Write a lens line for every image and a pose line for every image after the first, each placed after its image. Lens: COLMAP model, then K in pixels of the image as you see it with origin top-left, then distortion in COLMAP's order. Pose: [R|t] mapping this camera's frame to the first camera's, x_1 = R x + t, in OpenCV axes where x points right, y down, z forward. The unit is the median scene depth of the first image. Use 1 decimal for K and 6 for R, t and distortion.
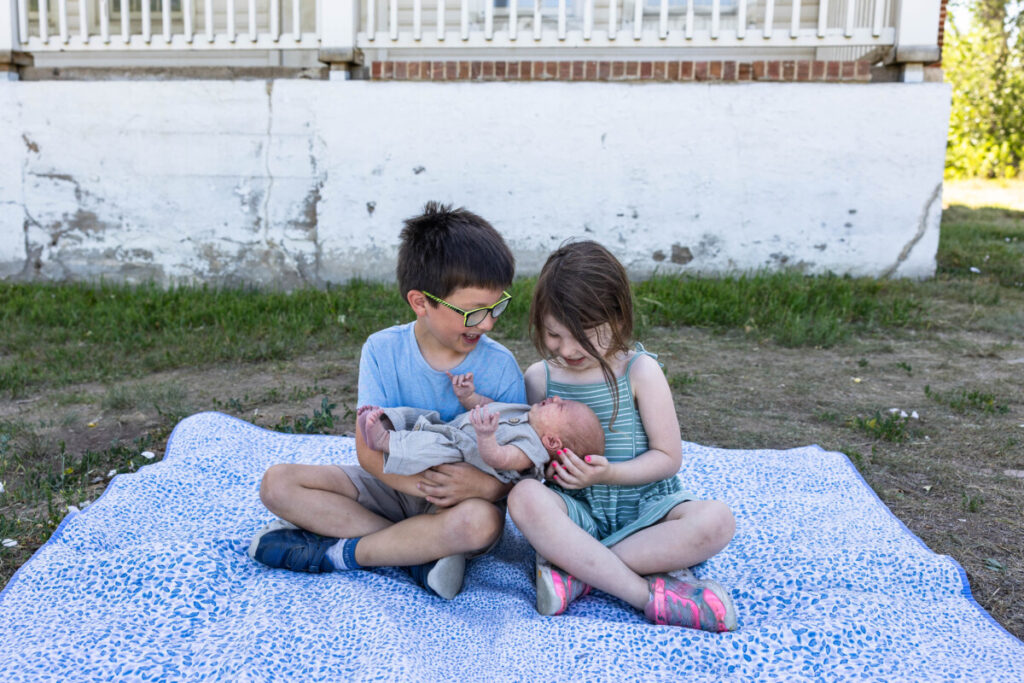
lens RADIAL K [[870.9, 0, 478.5], [0, 870.9, 317.0], [0, 0, 1]] dist [0.004756, 0.006556]
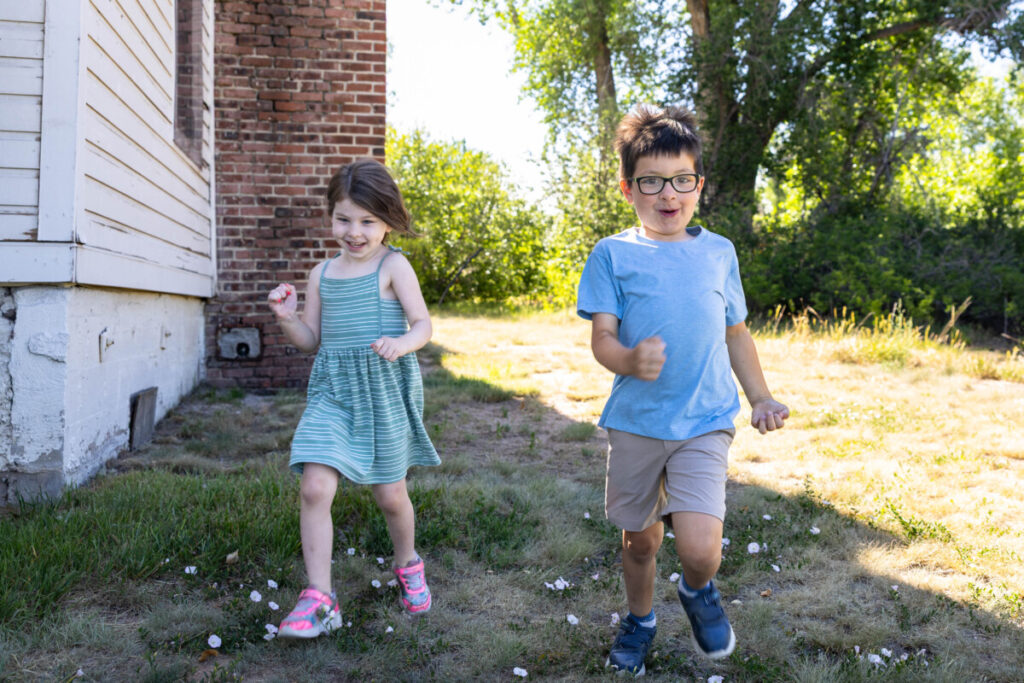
lens RADIAL K [[879.7, 0, 598.8], [0, 879.7, 266.2], [0, 0, 1]] dist [-0.000709, -0.005495]
pose [[0.906744, -0.001988, 0.421676, 0.788256], [0.080521, 0.982405, -0.168514, -0.179366], [-0.413922, 0.186752, 0.890950, 0.731603]]
